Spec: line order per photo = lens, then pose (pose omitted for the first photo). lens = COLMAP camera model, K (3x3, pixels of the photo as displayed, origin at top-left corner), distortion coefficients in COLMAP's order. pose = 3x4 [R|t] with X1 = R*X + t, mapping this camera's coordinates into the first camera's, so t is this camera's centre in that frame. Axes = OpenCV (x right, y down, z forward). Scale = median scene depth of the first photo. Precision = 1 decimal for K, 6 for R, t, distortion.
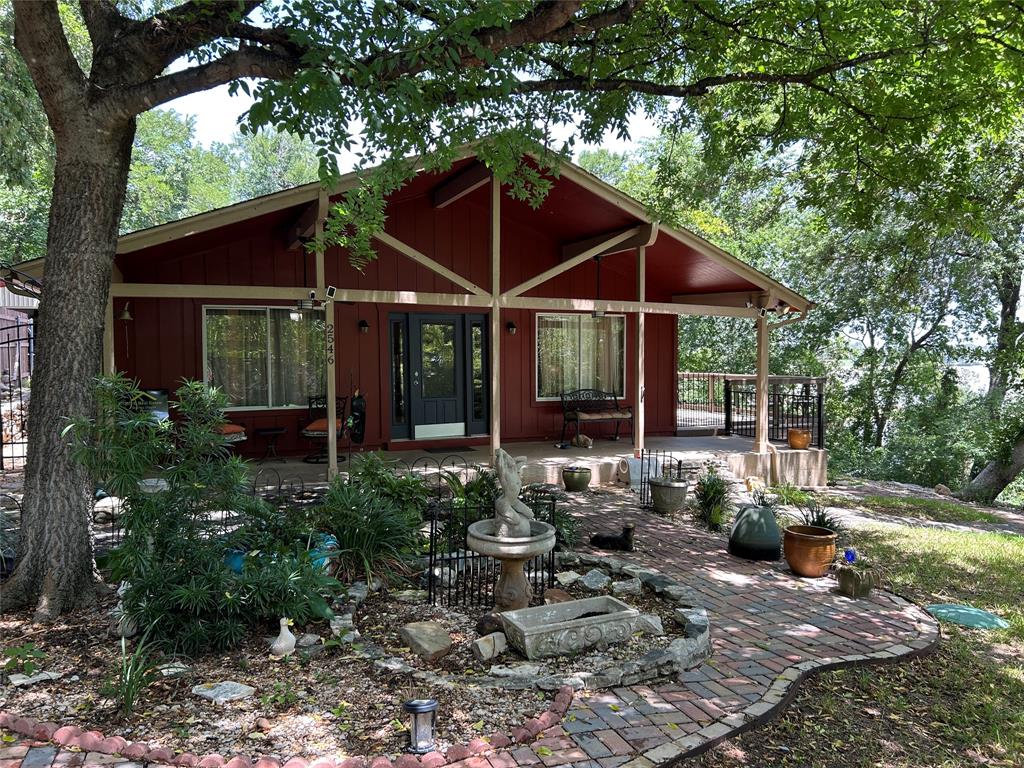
lens RADIAL K [[761.4, 0, 512.0], [0, 761.4, 384.0], [0, 0, 1]] dist [0.080853, 0.000299]
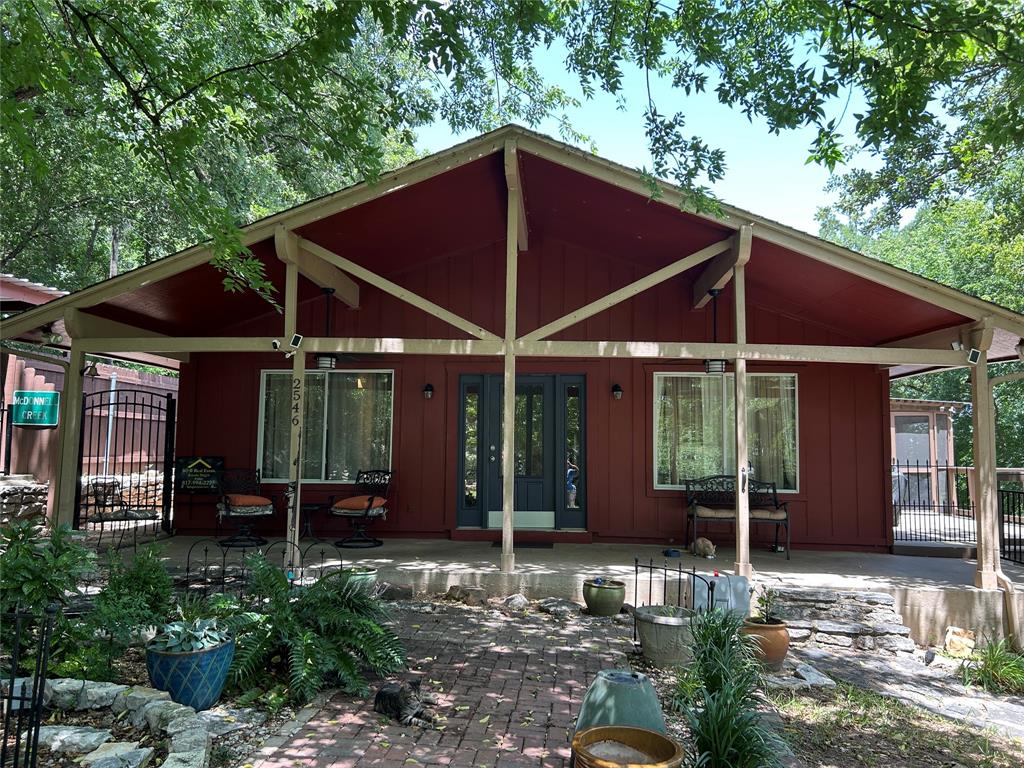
lens RADIAL K [[775.5, 0, 512.0], [0, 775.5, 384.0], [0, 0, 1]] dist [0.025649, -0.004759]
pose [[0.881339, -0.025237, -0.471809, 0.341711], [-0.034764, 0.992402, -0.118022, 0.019217], [0.471203, 0.120419, 0.873766, 0.323272]]
